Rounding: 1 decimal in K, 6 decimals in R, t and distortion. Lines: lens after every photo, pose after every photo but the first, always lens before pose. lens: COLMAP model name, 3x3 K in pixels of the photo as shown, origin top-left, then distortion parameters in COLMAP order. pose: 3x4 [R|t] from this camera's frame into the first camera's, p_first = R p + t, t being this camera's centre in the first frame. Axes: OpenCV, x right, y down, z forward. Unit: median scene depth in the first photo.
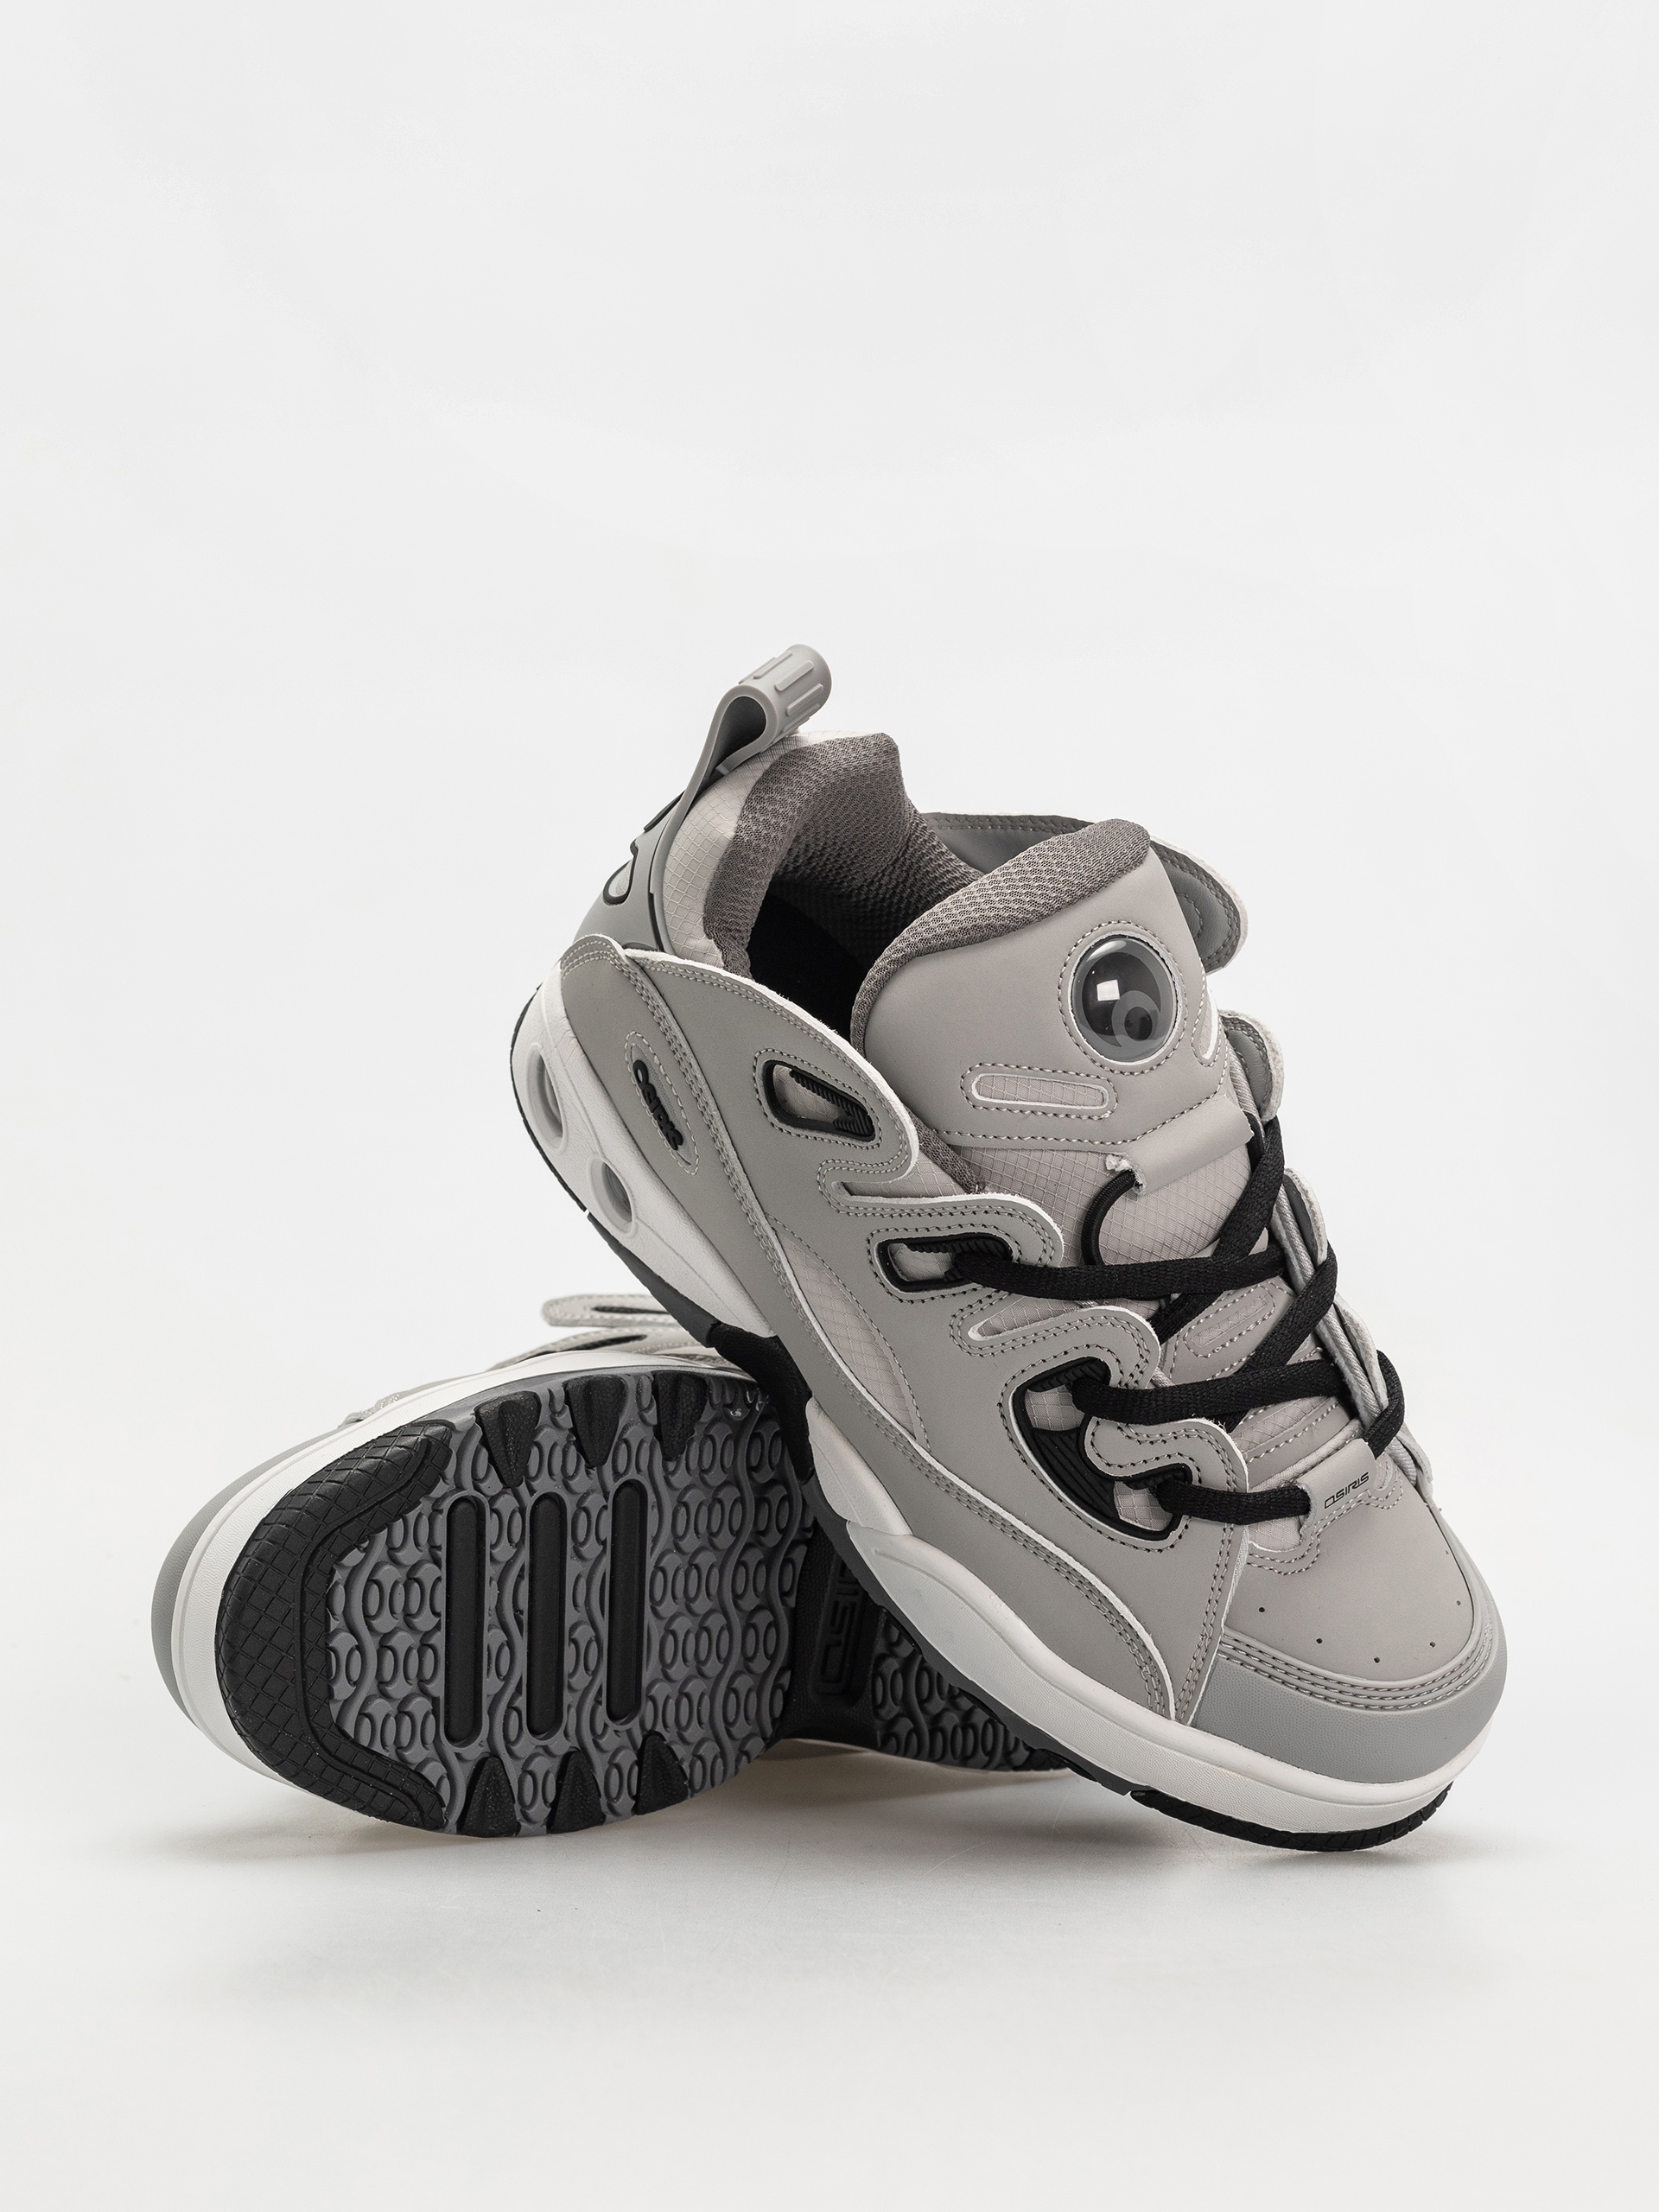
lens RADIAL K [[6699.5, 0, 822.2], [0, 6699.5, 1100.1], [0, 0, 1]] dist [0.180971, 0.000000]
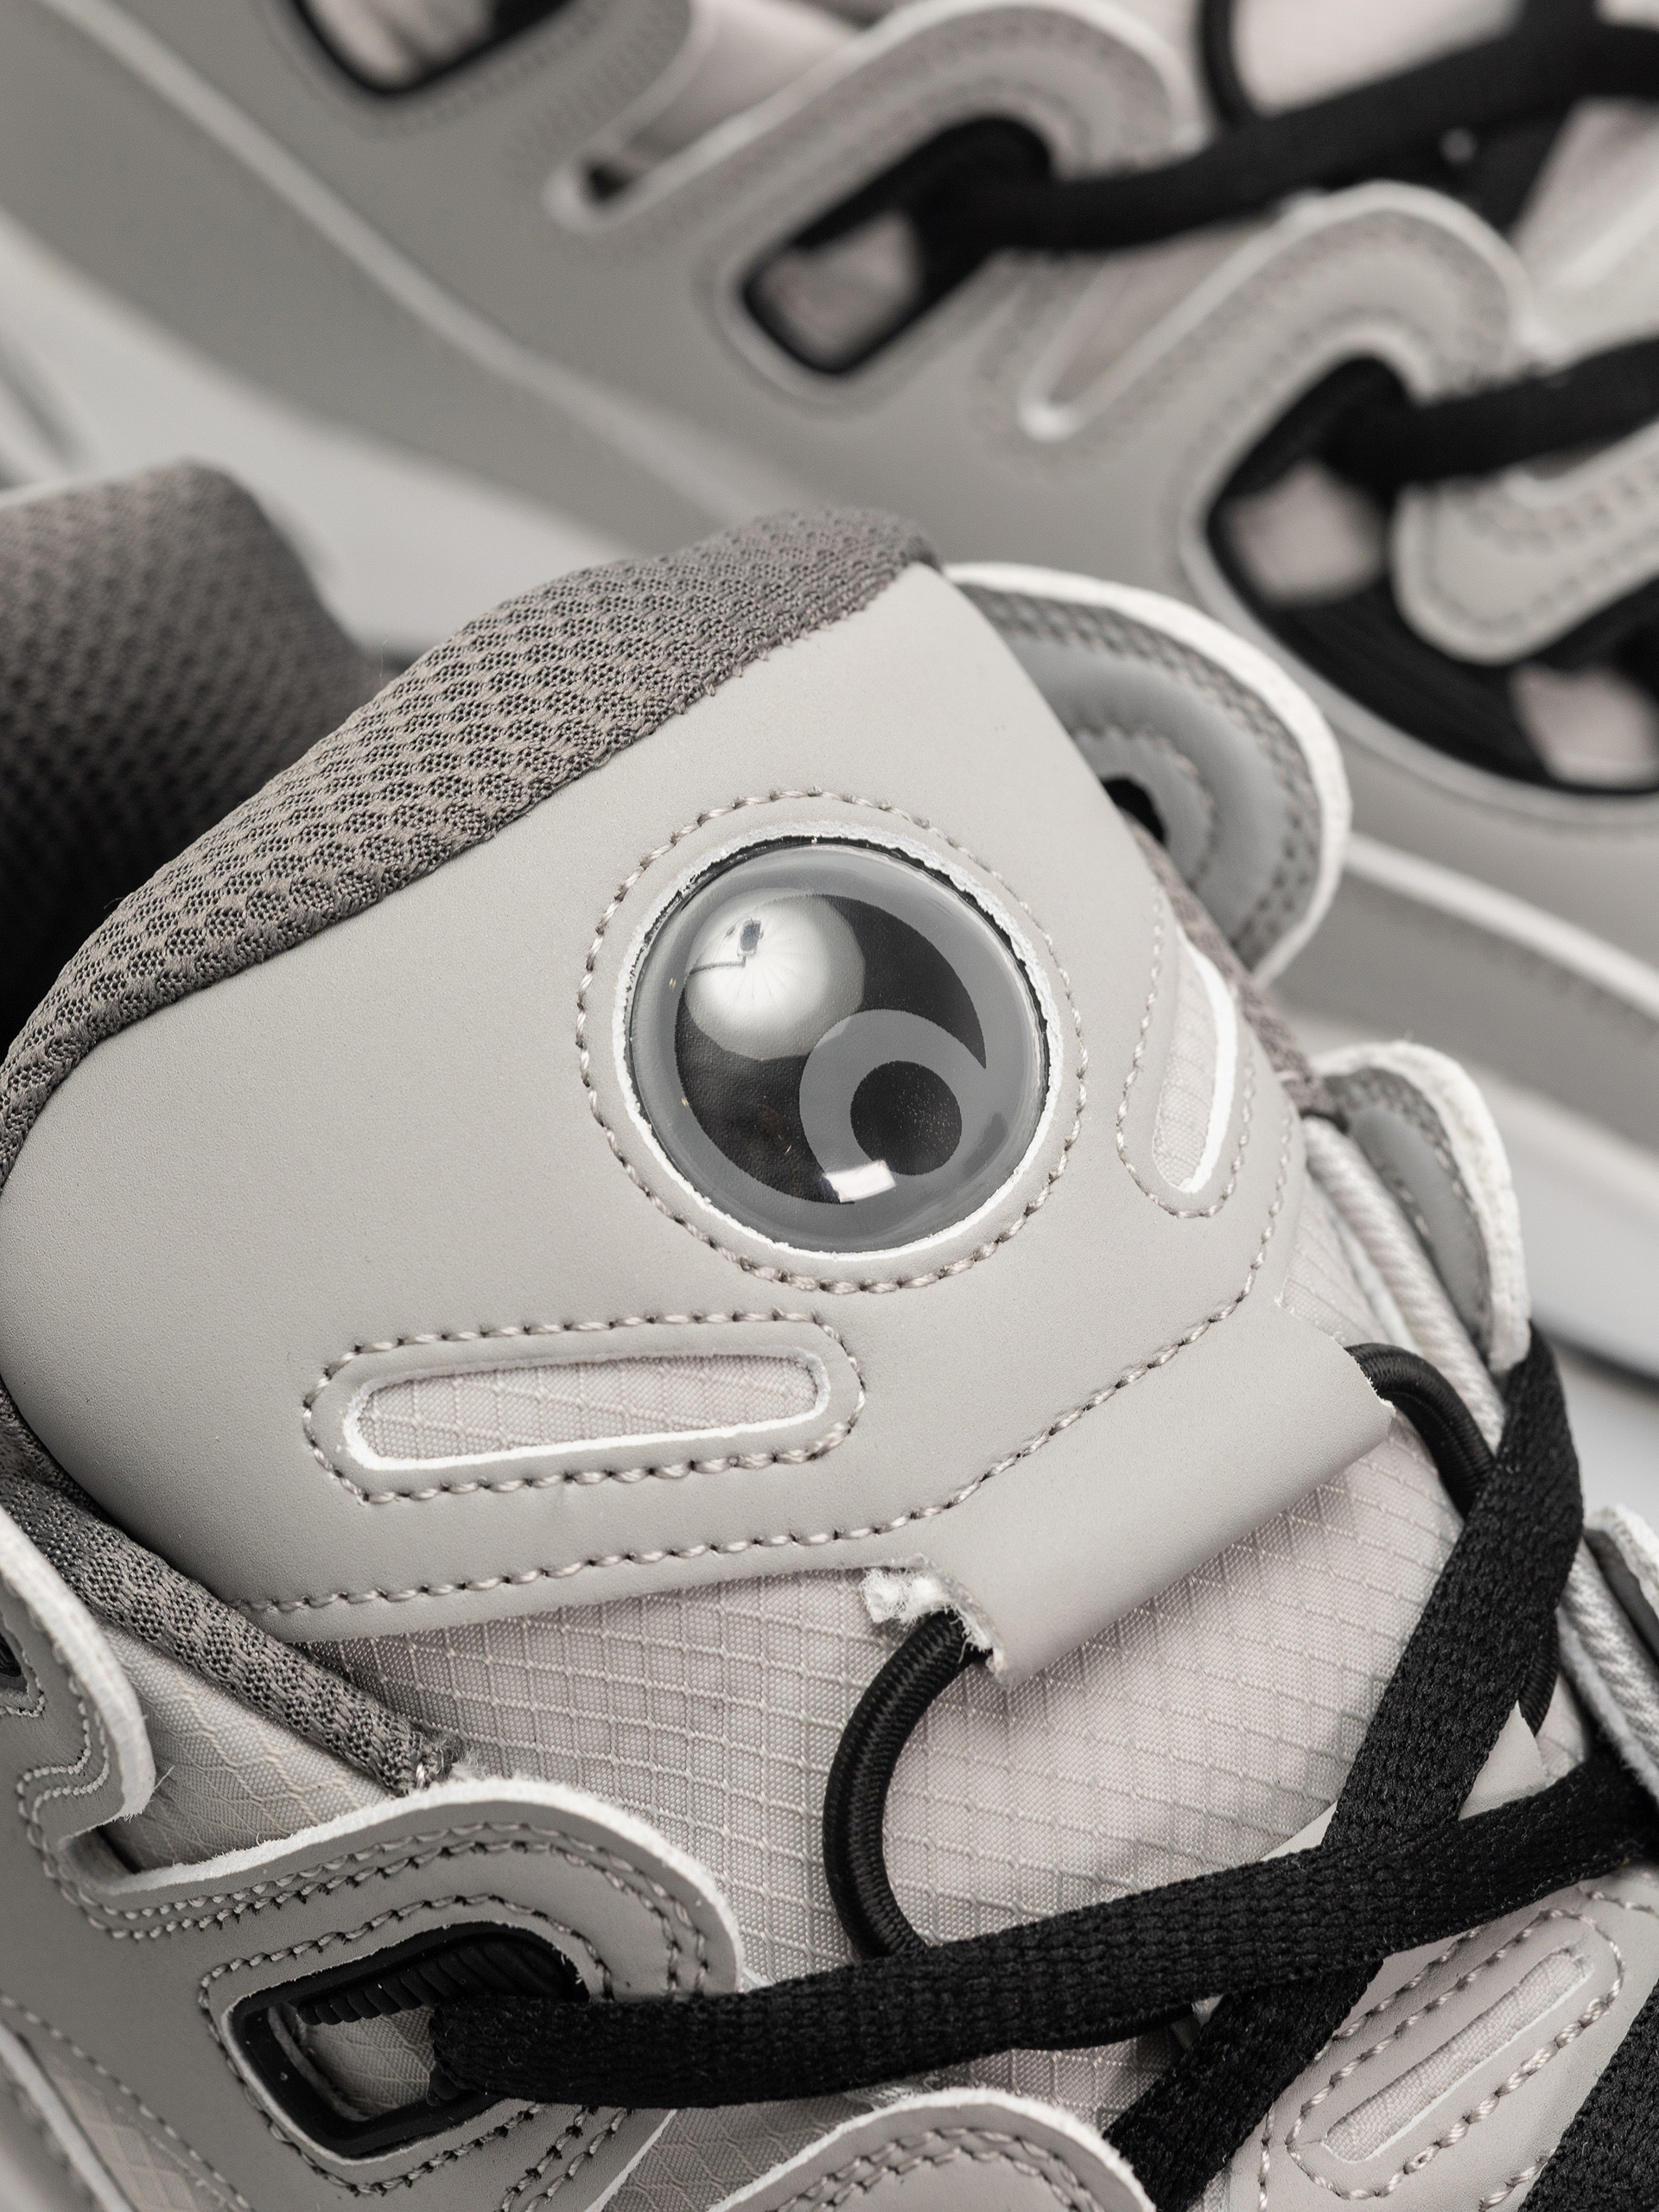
lens RADIAL K [[6699.5, 0, 838.3], [0, 6699.5, 1099.0], [0, 0, 1]] dist [0.180971, 0.000000]
pose [[0.949979, -0.213532, -0.227912, 0.112738], [0.189492, 0.974165, -0.122865, 0.023767], [0.248260, 0.073532, 0.965899, 0.715444]]
